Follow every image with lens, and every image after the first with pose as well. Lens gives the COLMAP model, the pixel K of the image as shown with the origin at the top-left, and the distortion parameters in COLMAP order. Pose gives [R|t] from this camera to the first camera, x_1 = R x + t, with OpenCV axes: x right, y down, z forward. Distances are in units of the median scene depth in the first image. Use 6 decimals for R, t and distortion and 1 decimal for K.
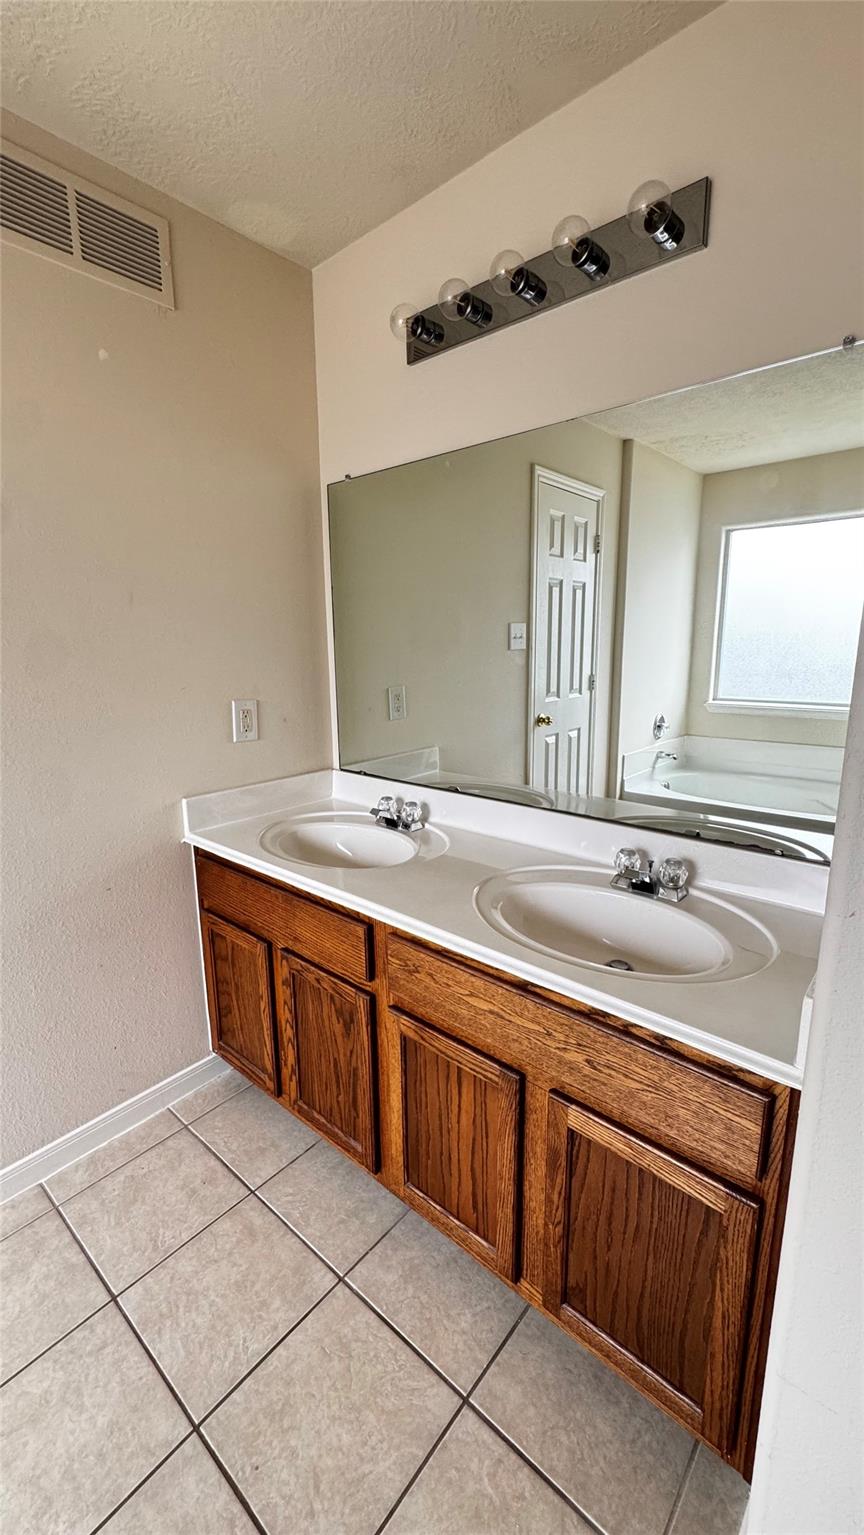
lens RADIAL K [[616.1, 0, 435.1], [0, 616.1, 765.2], [0, 0, 1]] dist [-0.004871, 0.000875]
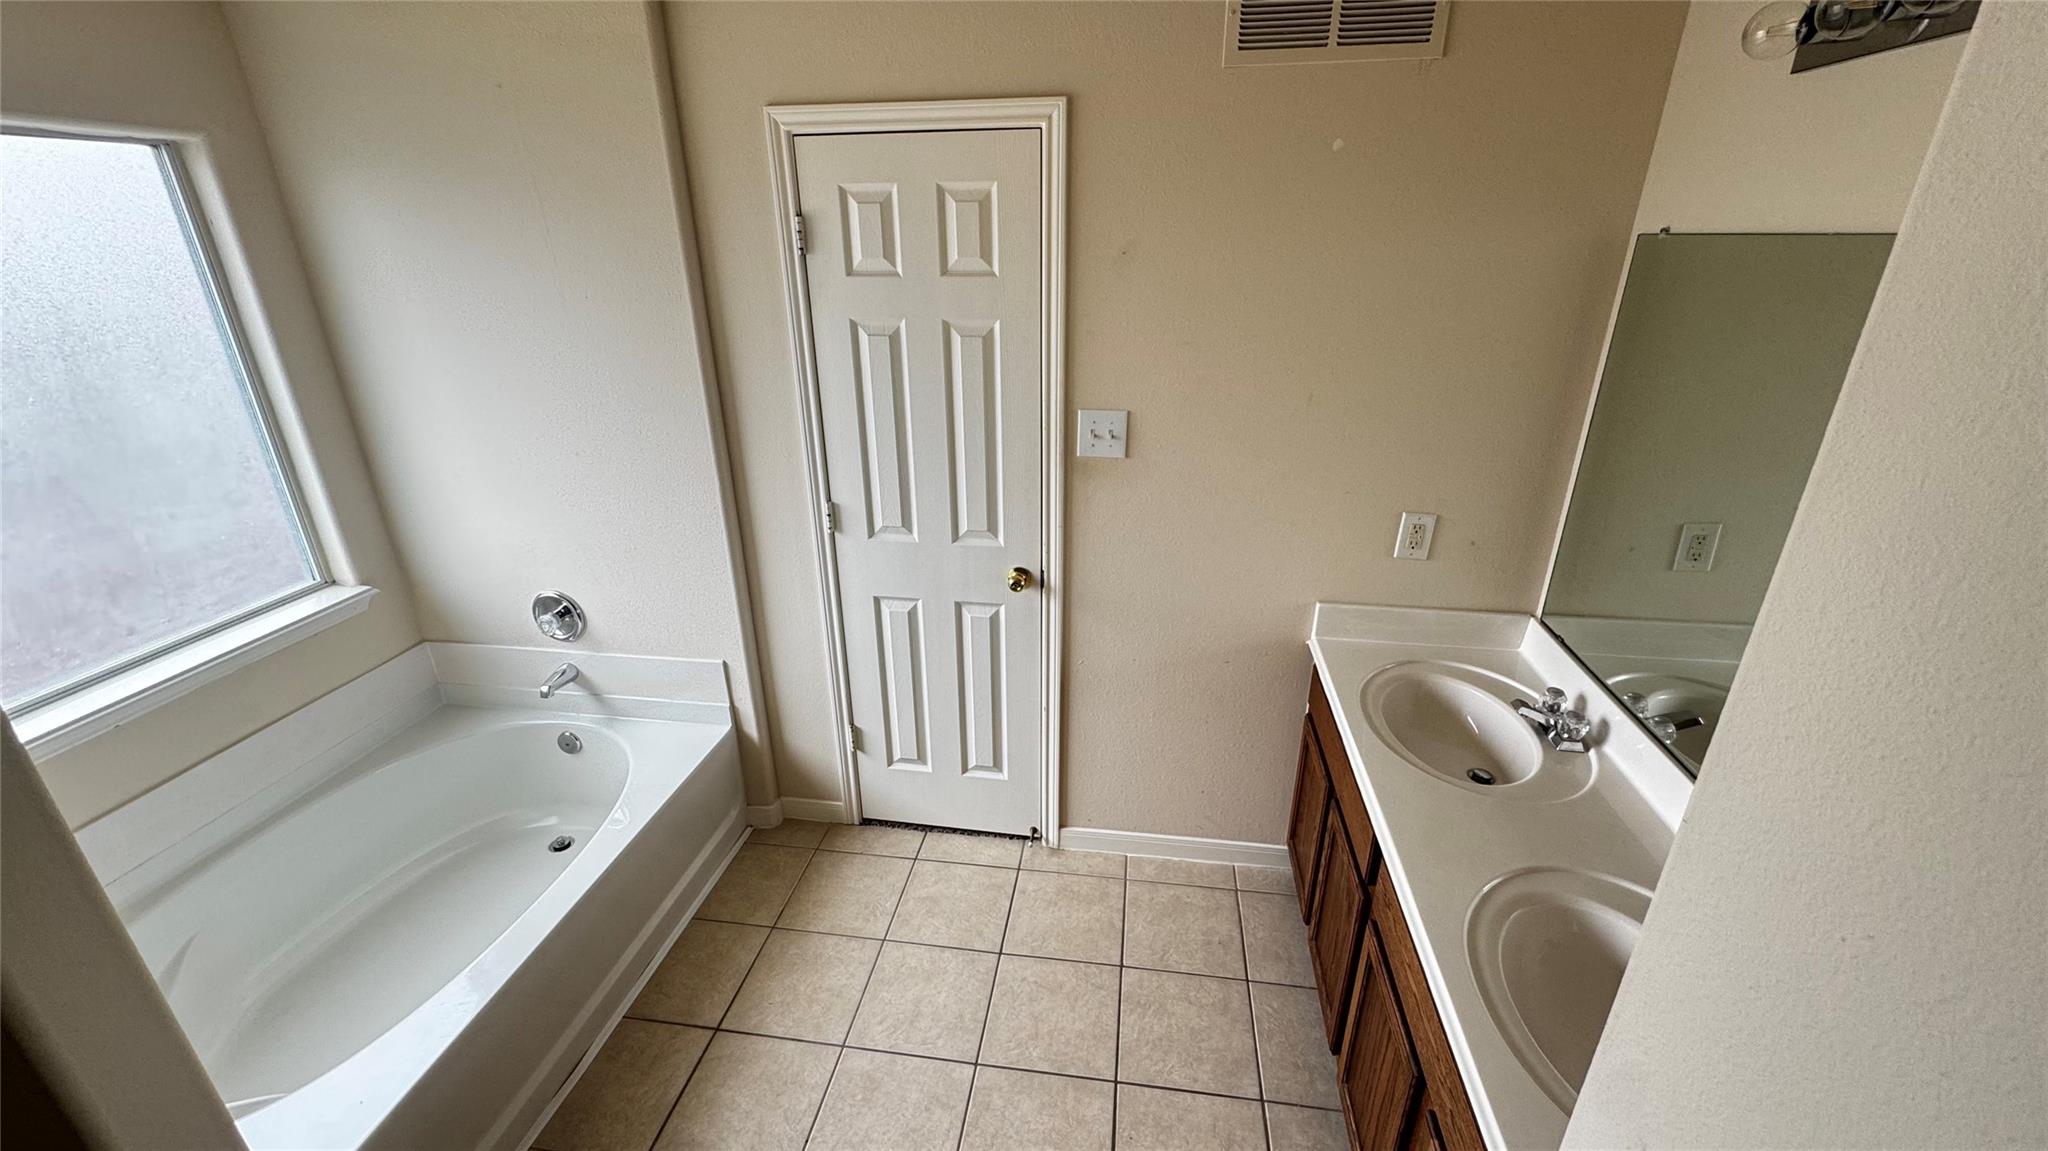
lens RADIAL K [[822.0, 0, 1024.5], [0, 822.0, 576.2], [0, 0, 1]] dist [-0.004871, 0.000875]
pose [[0.532221, 0.330423, -0.779462, 0.349039], [-0.165574, 0.943537, 0.286921, -0.291135], [0.830257, -0.023646, 0.556880, -0.093036]]
